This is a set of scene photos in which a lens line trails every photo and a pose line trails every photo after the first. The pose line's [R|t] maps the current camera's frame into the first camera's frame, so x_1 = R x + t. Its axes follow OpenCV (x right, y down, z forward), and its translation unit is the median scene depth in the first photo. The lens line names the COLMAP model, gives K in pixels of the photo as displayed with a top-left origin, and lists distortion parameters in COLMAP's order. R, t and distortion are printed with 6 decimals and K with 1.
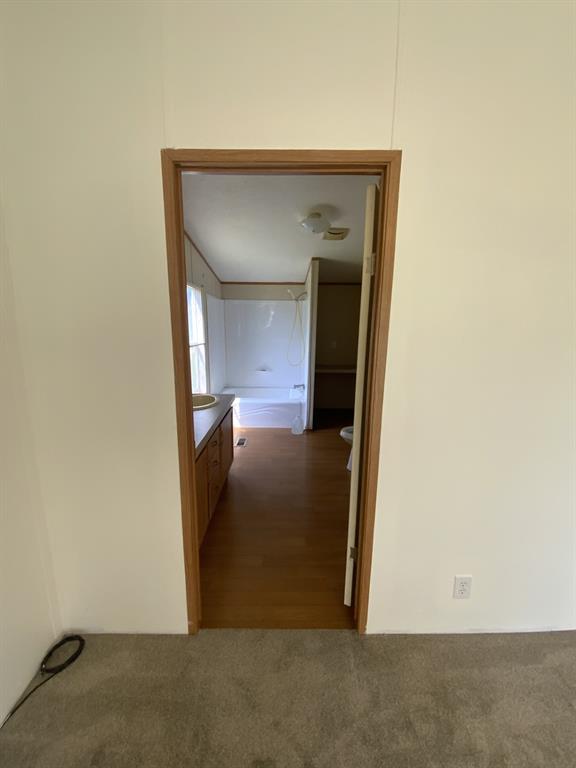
lens RADIAL K [[311.3, 0, 287.4], [0, 311.3, 386.7], [0, 0, 1]] dist [0.028024, -0.021524]
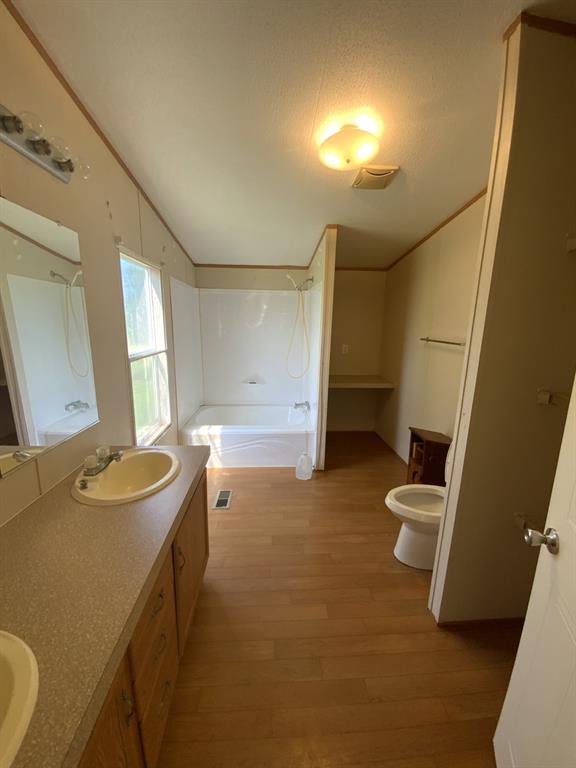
lens RADIAL K [[311.3, 0, 287.4], [0, 311.3, 386.7], [0, 0, 1]] dist [0.028024, -0.021524]
pose [[0.998744, -0.005642, 0.049786, -0.038202], [0.005206, 0.999947, 0.008881, -0.060520], [-0.049833, -0.008611, 0.998720, 0.294165]]
